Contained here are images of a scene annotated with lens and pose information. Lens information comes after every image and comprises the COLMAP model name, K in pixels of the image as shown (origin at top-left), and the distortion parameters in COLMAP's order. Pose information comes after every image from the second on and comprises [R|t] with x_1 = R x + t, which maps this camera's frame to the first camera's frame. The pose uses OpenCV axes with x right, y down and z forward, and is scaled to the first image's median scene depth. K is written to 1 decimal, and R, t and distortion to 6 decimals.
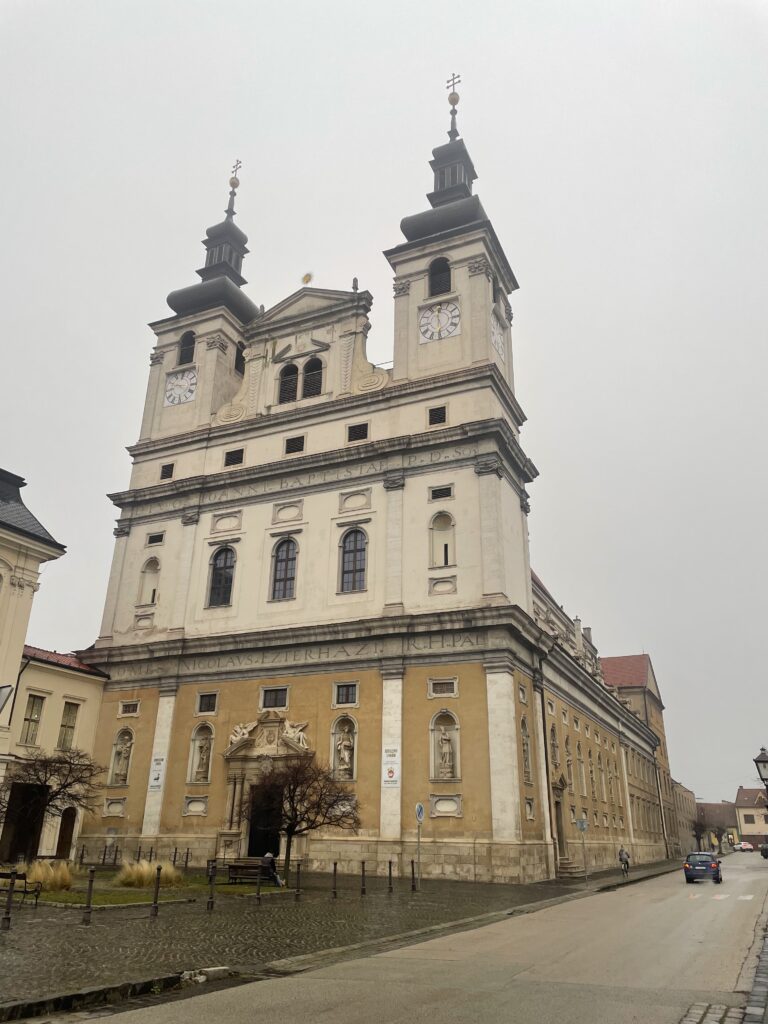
lens RADIAL K [[770.7, 0, 383.2], [0, 770.7, 510.4], [0, 0, 1]] dist [0.061438, -0.038606]
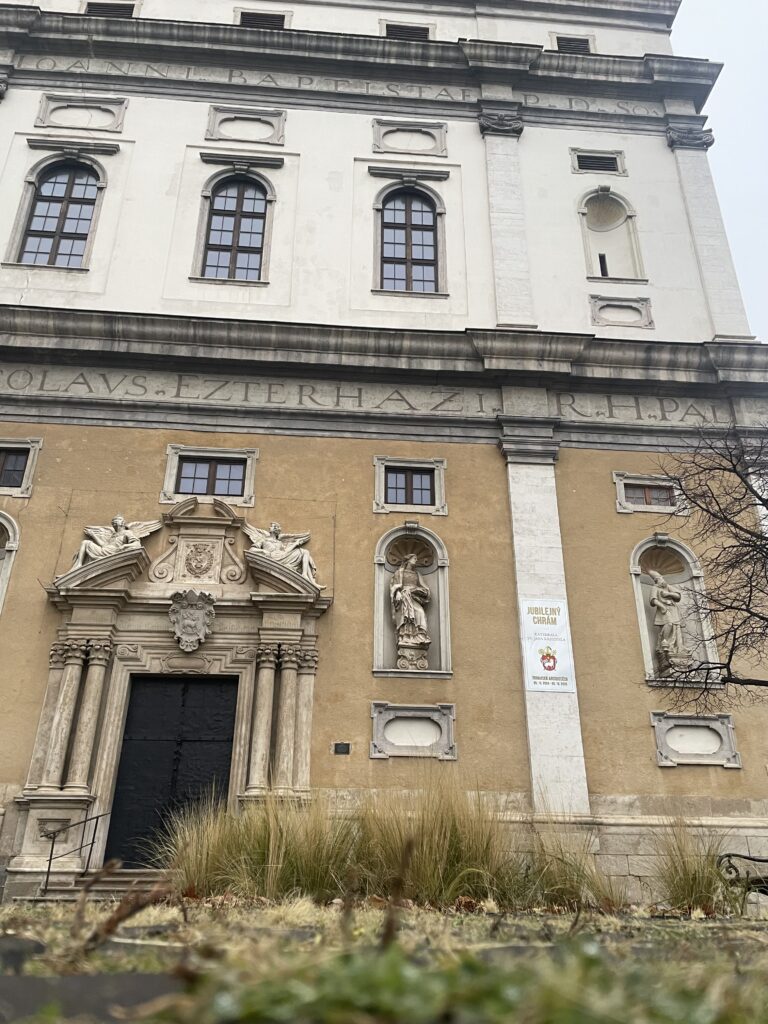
lens RADIAL K [[770.7, 0, 387.7], [0, 770.7, 511.1], [0, 0, 1]] dist [0.061438, -0.038606]
pose [[0.872913, 0.200310, 0.444858, -0.241054], [-0.187692, 0.979529, -0.072765, 0.279377], [-0.450326, -0.019979, 0.892640, 0.611089]]
